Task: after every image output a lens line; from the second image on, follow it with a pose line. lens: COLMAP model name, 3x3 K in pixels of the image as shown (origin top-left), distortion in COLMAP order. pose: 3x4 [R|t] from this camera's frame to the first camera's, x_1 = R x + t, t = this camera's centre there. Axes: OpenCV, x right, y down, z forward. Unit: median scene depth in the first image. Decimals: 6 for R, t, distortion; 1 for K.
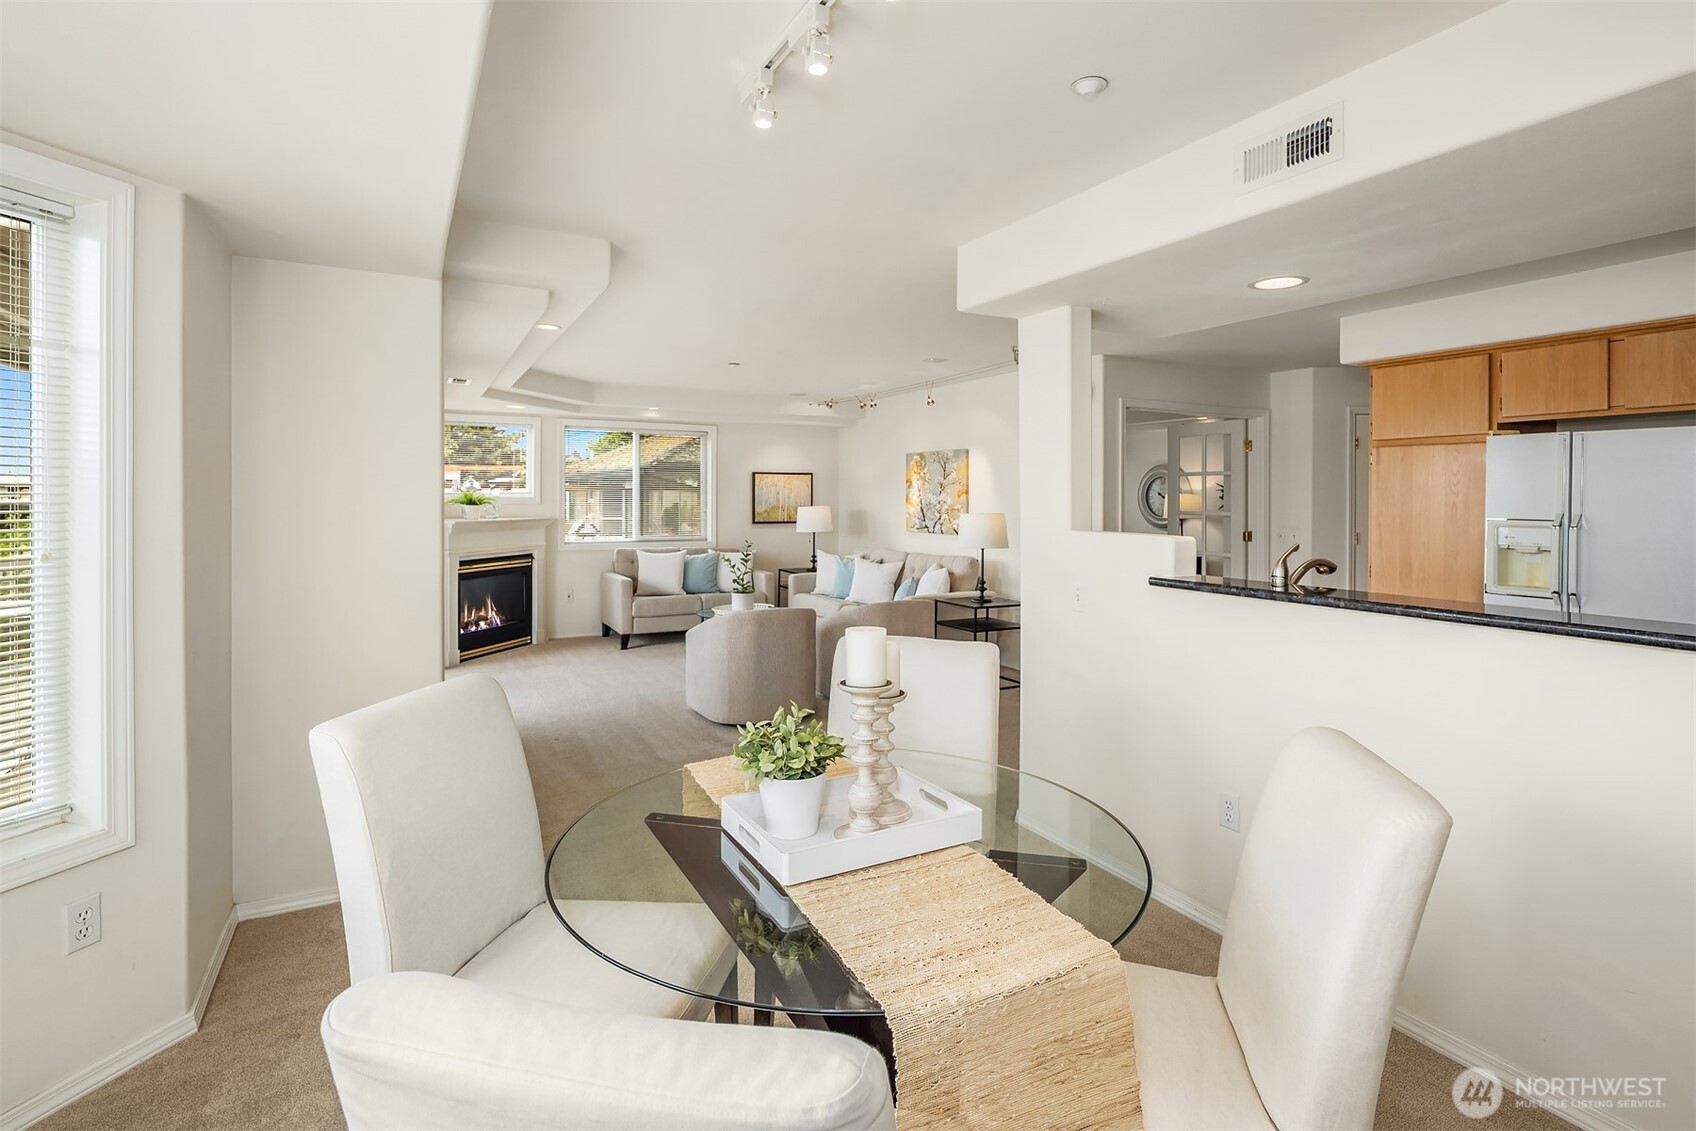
lens RADIAL K [[823.3, 0, 851.8], [0, 823.3, 502.8], [0, 0, 1]] dist [0.004531, -0.005014]
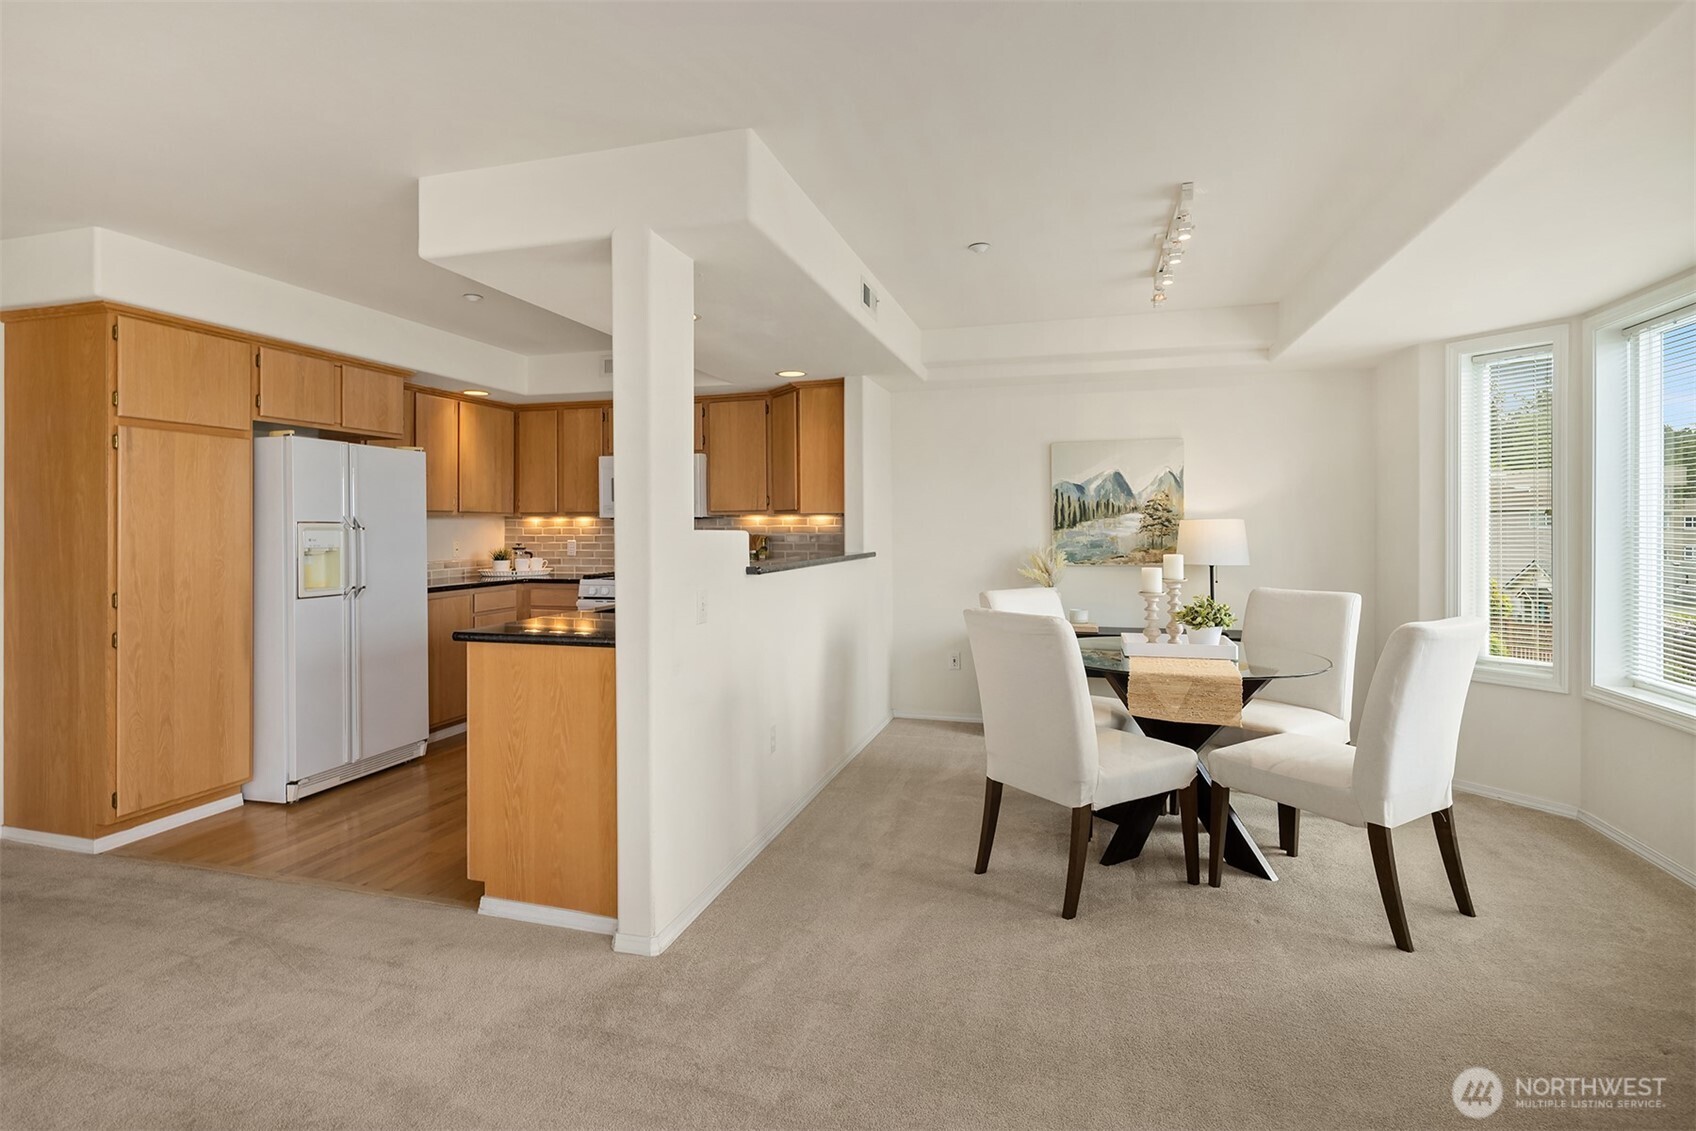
lens RADIAL K [[862.6, 0, 815.5], [0, 862.6, 527.2], [0, 0, 1]] dist [0.000162, -0.001278]
pose [[-0.697897, -0.002672, 0.716193, -0.197022], [0.004655, 0.999955, 0.008267, 0.010614], [-0.716183, 0.009104, -0.697854, 0.671079]]
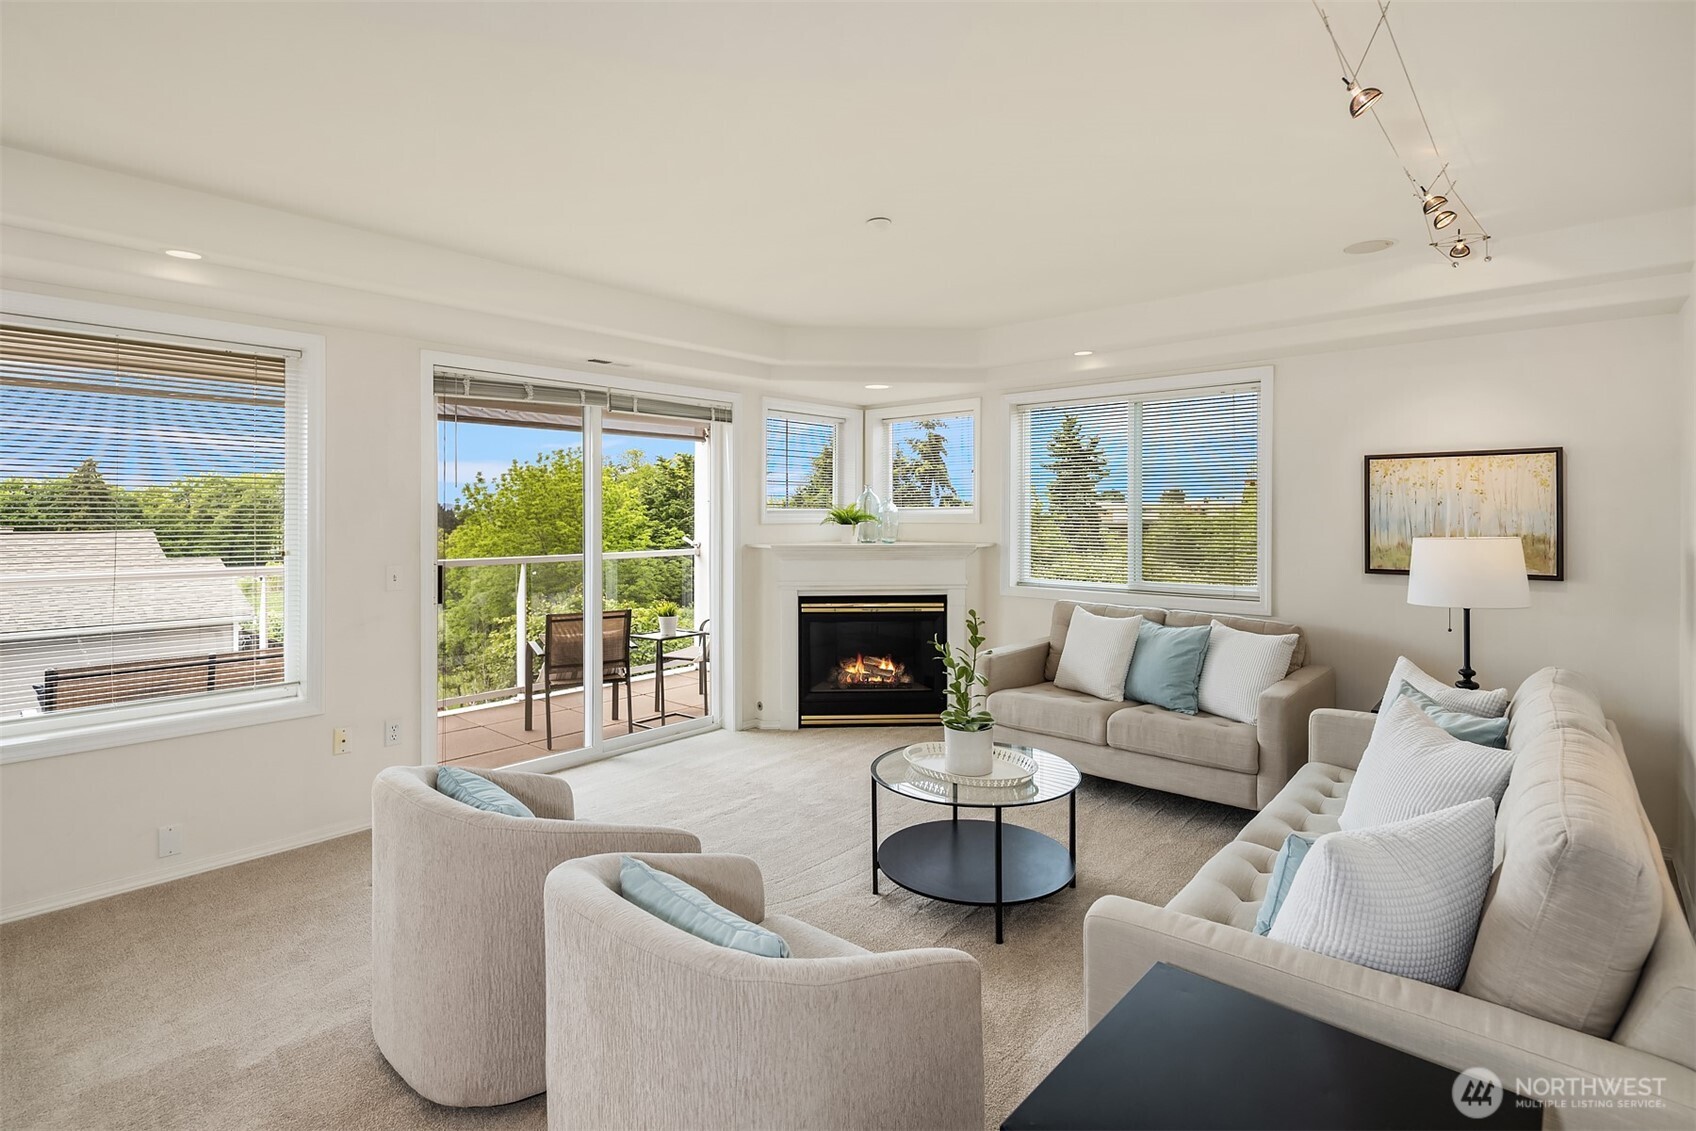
lens RADIAL K [[823.3, 0, 855.0], [0, 823.3, 511.2], [0, 0, 1]] dist [0.004531, -0.005014]
pose [[0.342559, -0.005218, -0.939482, 0.242095], [-0.005936, 0.999953, -0.007718, -0.002956], [0.939477, 0.008221, 0.342512, 0.717813]]
